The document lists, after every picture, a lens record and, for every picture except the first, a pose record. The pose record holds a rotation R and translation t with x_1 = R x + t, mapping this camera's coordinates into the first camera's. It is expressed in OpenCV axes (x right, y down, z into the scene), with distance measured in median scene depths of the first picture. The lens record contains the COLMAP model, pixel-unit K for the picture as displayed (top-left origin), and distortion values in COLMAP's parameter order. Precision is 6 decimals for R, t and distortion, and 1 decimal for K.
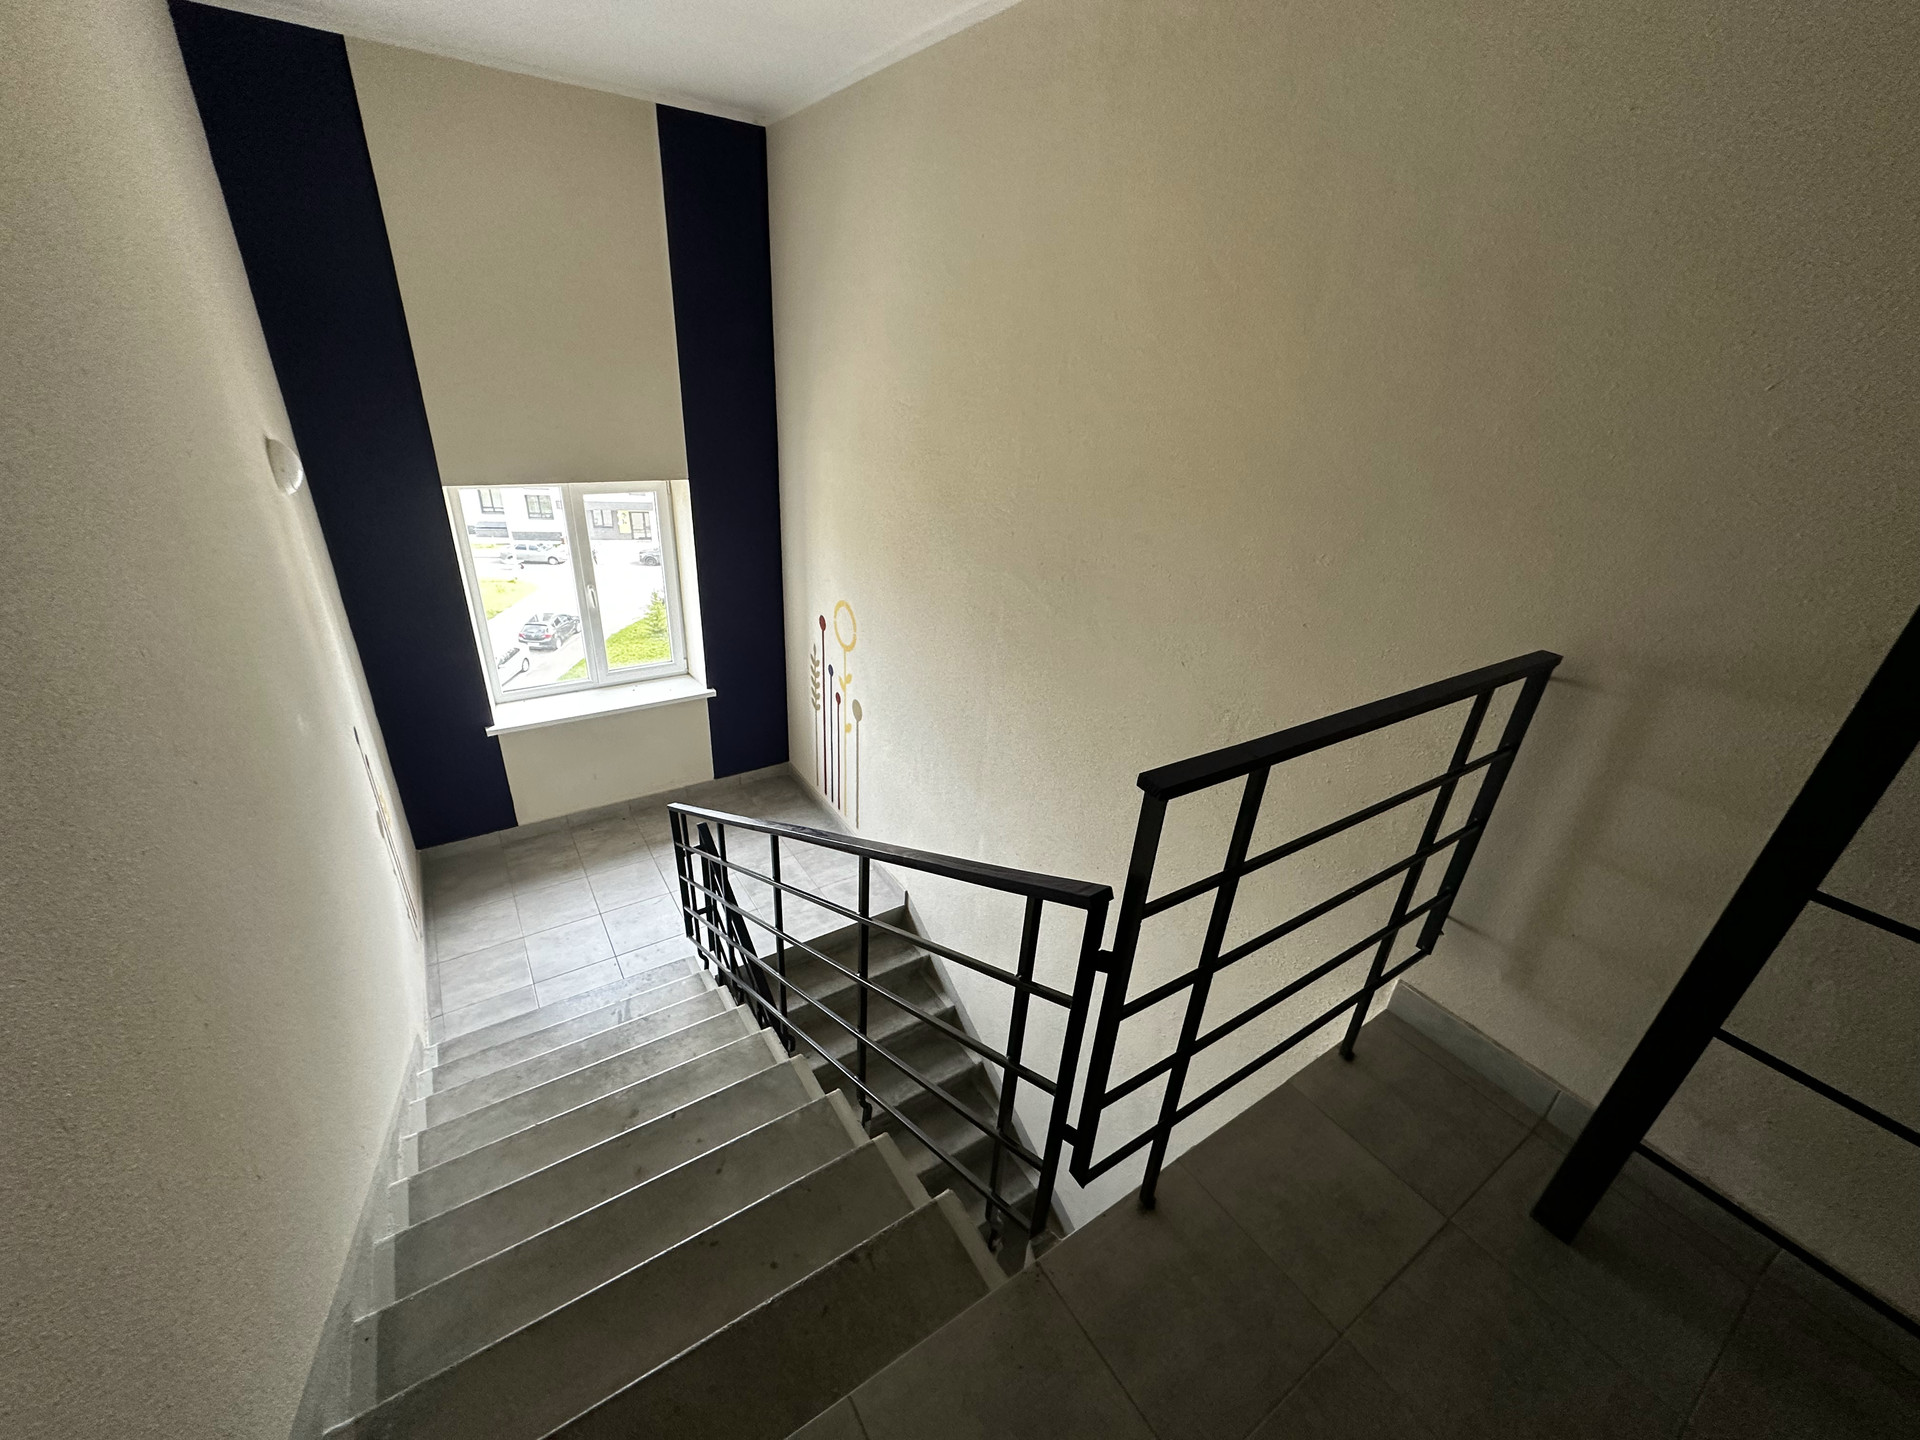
lens RADIAL K [[762.9, 0, 959.3], [0, 762.9, 723.4], [0, 0, 1]] dist [-0.001978, -0.000230]
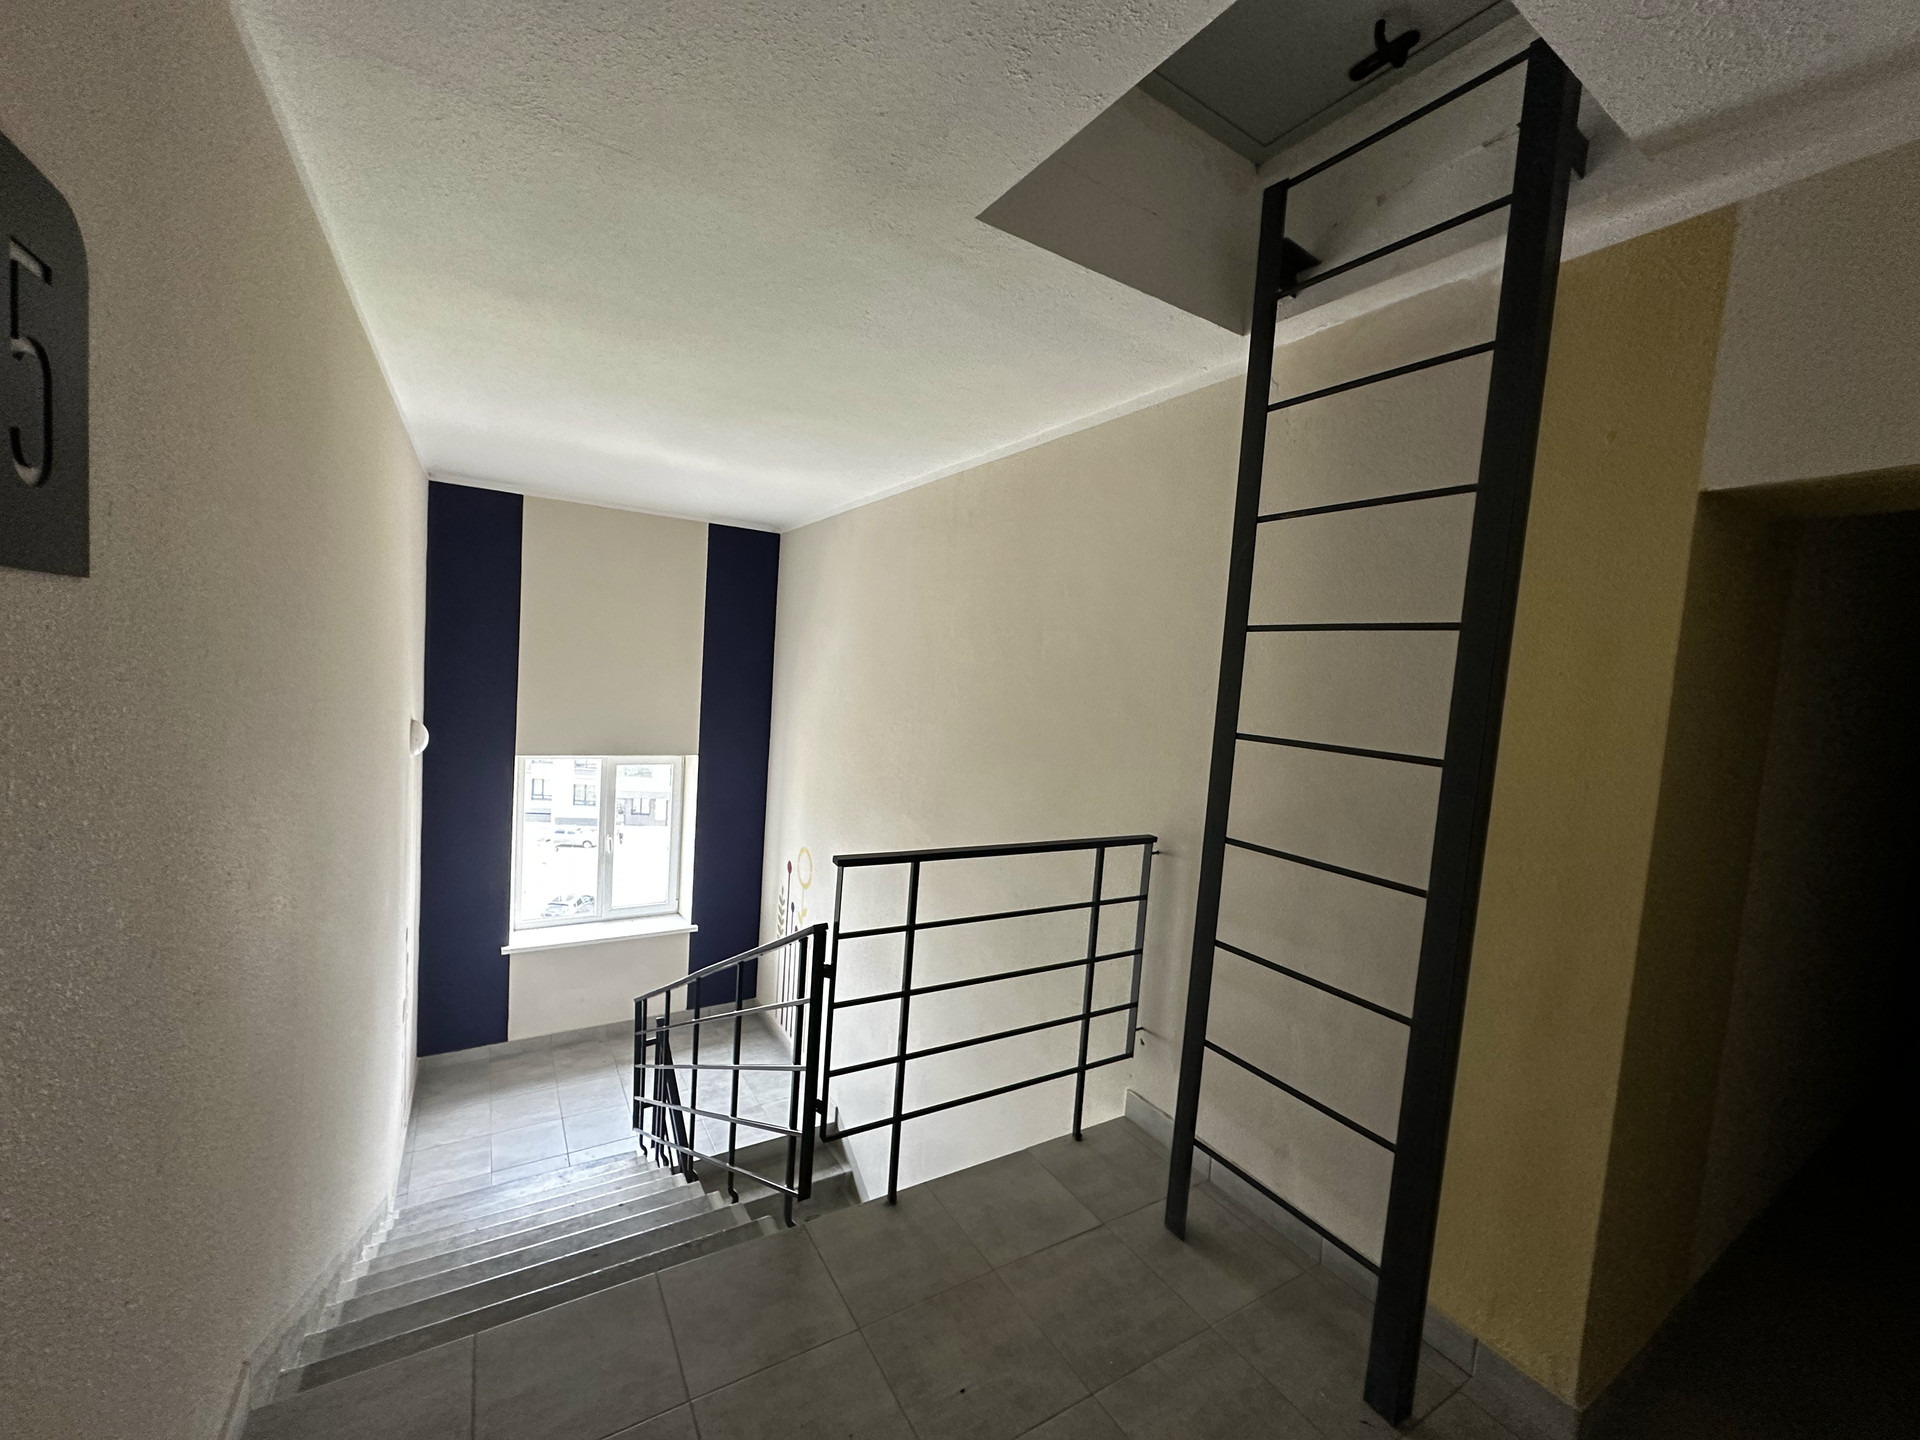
lens RADIAL K [[762.9, 0, 959.3], [0, 762.9, 723.4], [0, 0, 1]] dist [-0.001978, -0.000230]
pose [[0.999385, 0.008490, -0.034023, 0.140336], [-0.020491, 0.928752, -0.370134, 0.107138], [0.028457, 0.370603, 0.928355, -0.230338]]
